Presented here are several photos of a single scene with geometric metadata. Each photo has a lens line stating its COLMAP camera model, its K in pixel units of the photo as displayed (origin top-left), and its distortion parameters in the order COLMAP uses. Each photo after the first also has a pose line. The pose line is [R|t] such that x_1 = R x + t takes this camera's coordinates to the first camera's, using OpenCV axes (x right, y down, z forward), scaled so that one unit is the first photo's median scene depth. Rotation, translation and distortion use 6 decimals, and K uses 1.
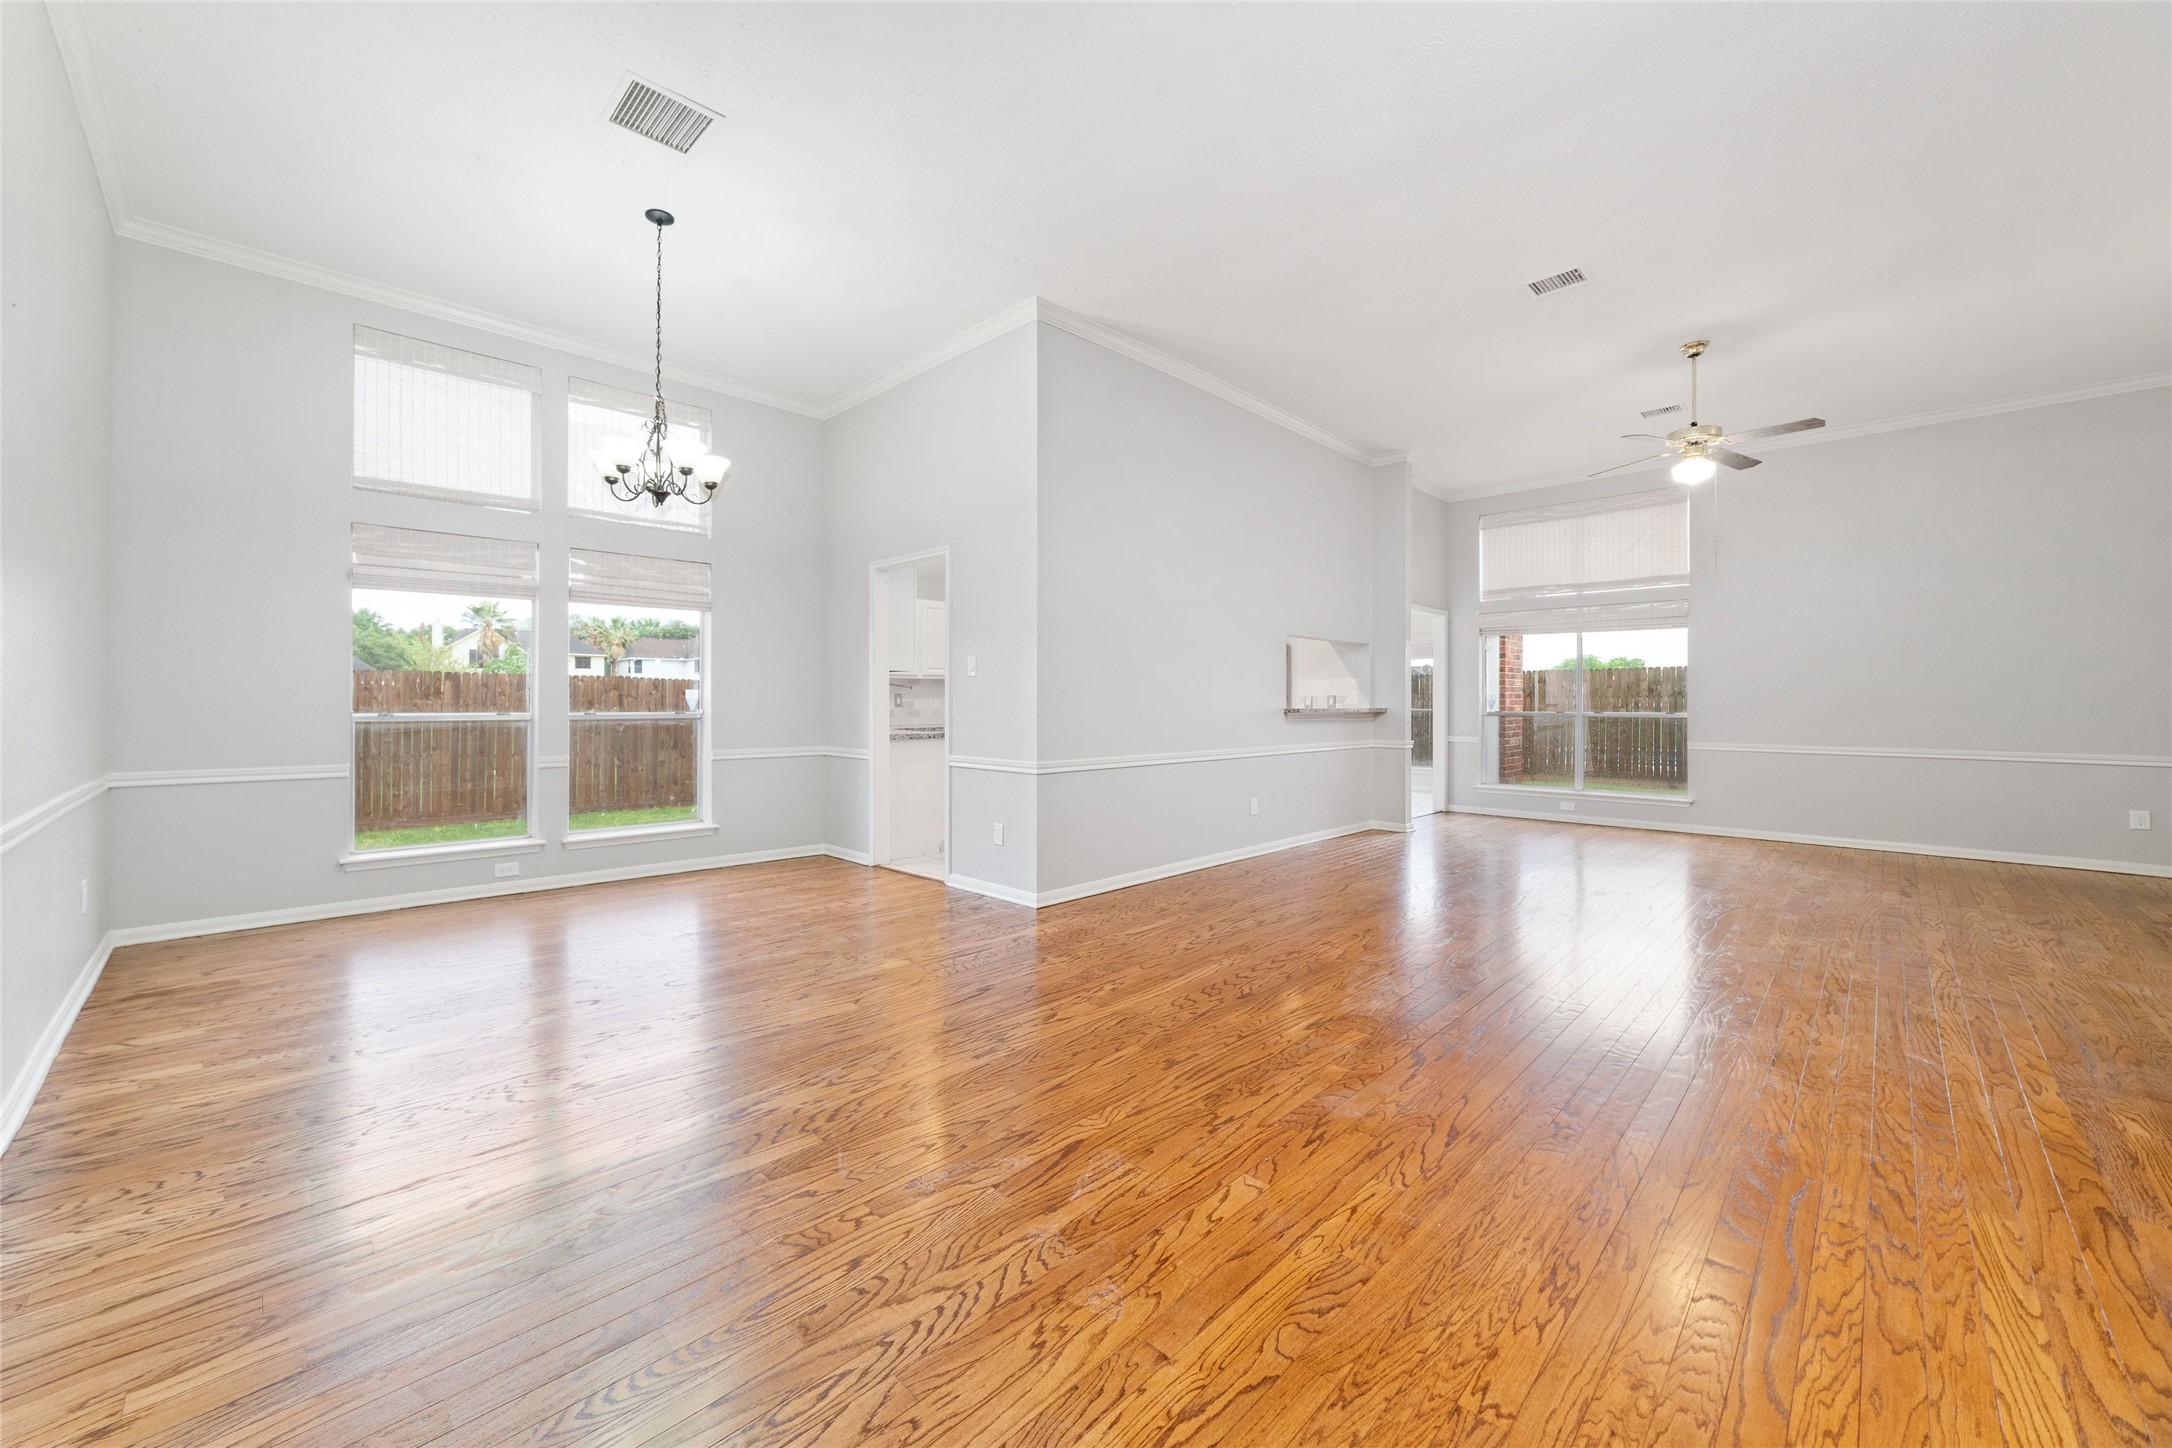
lens RADIAL K [[831.8, 0, 1077.5], [0, 831.8, 700.1], [0, 0, 1]] dist [0.000724, 0.000279]
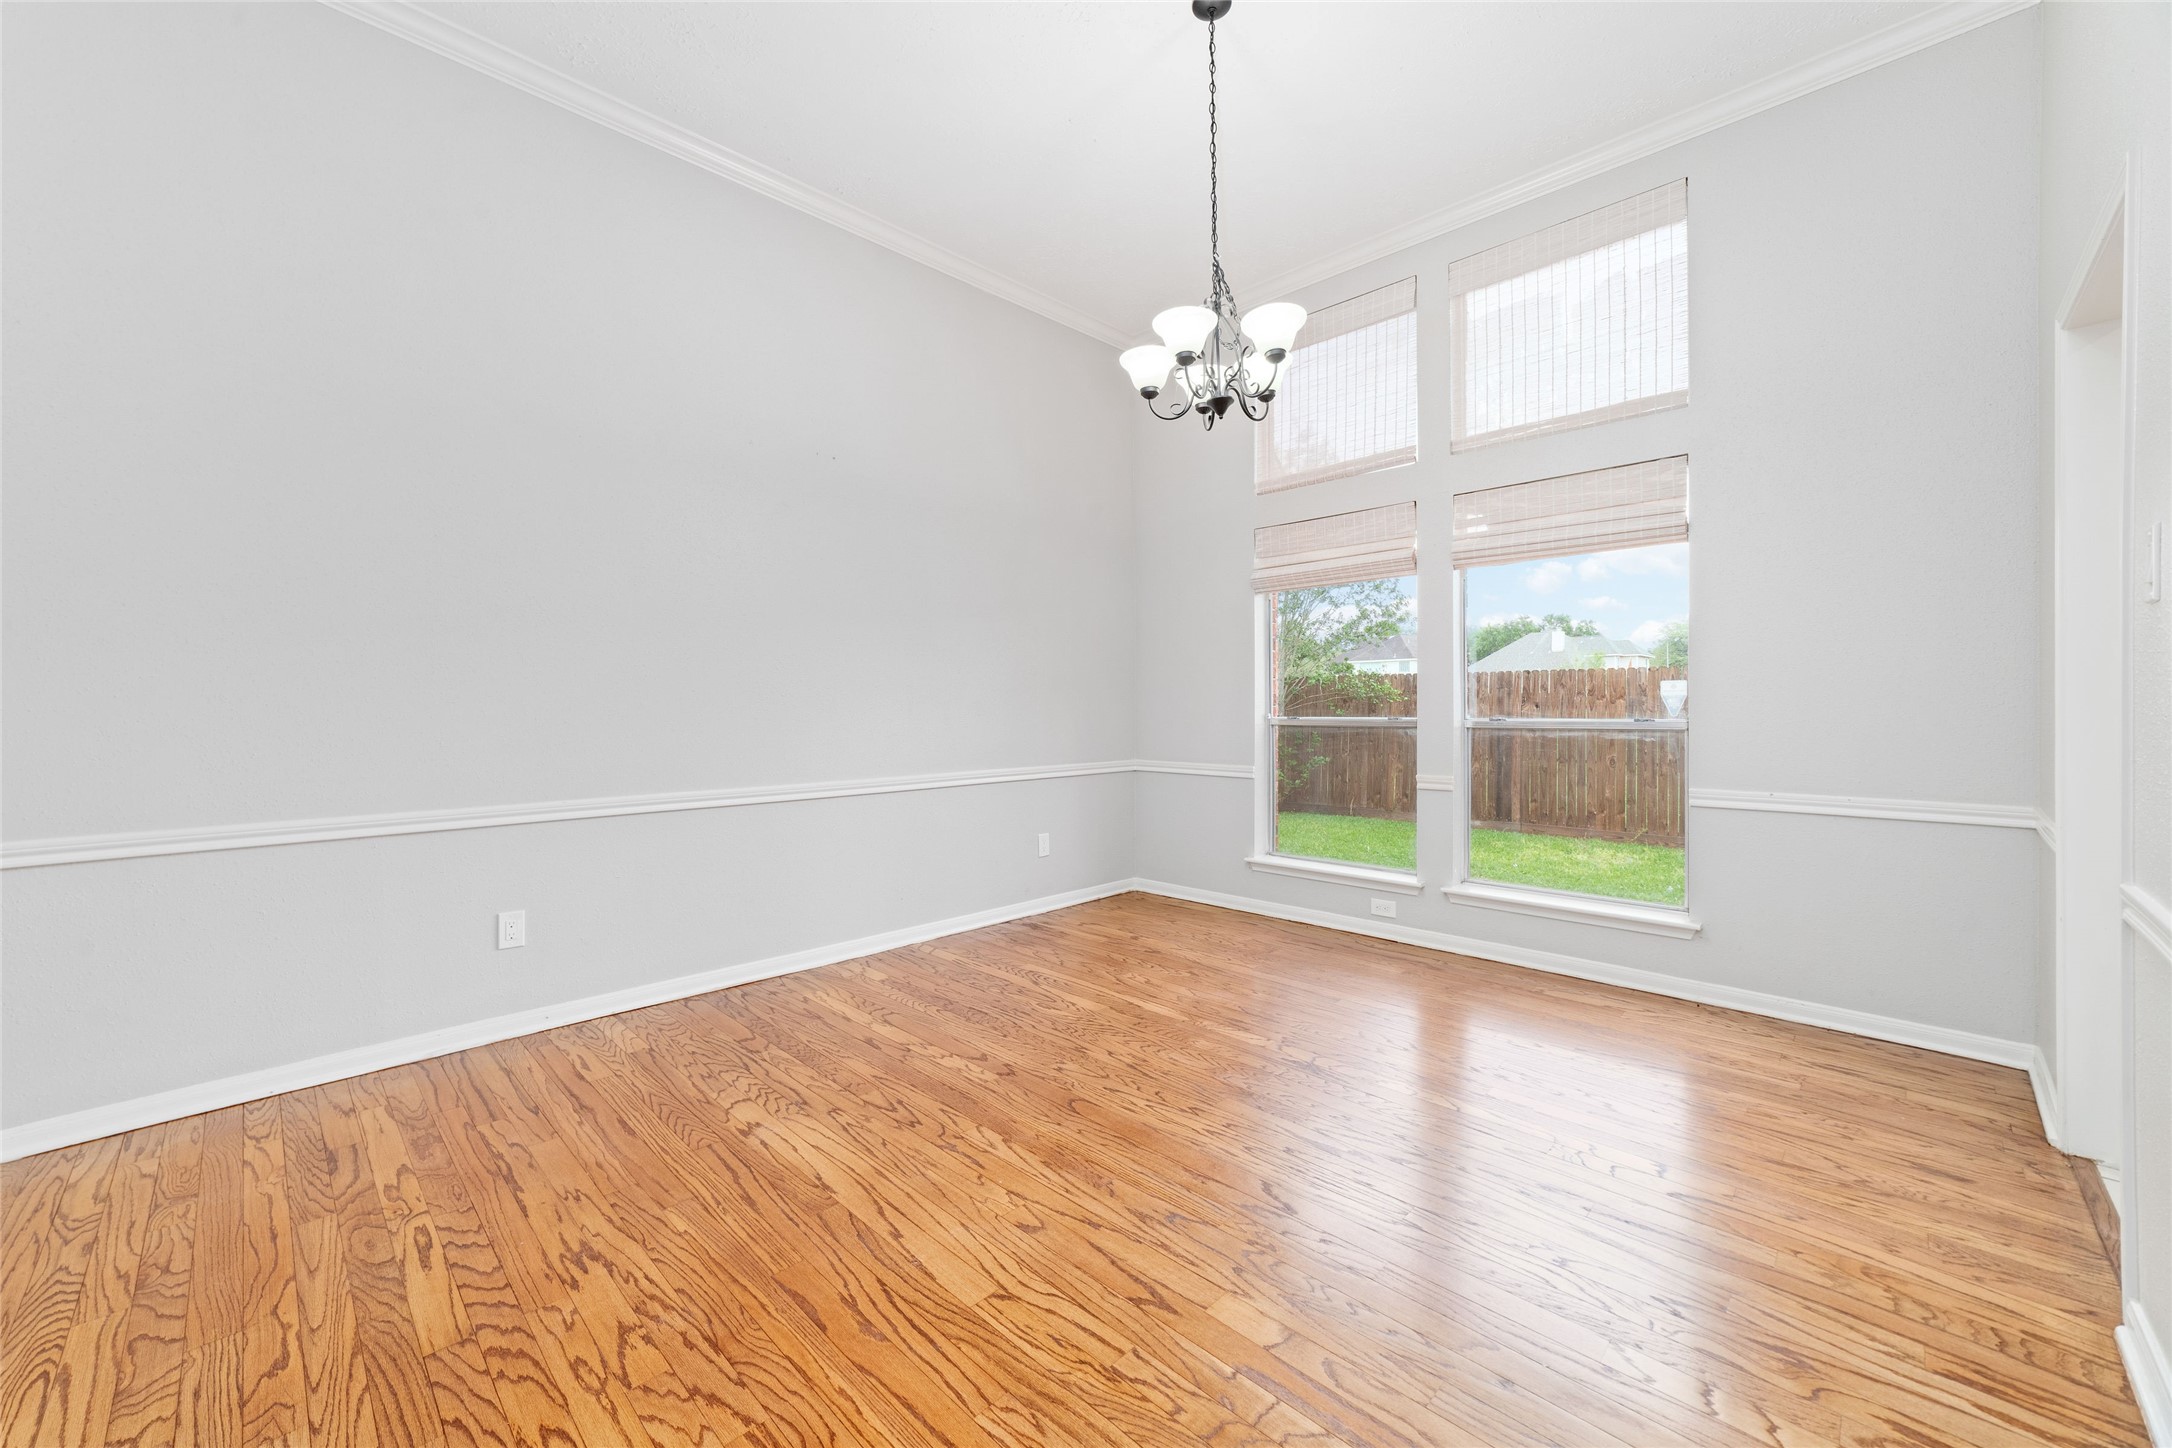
lens RADIAL K [[863.8, 0, 1080.6], [0, 863.8, 702.9], [0, 0, 1]] dist [-0.019302, -0.000003]
pose [[-0.025189, -0.007593, -0.999654, 0.142299], [0.007527, 0.999941, -0.007785, 0.005169], [0.999654, -0.007720, -0.025131, 0.603330]]
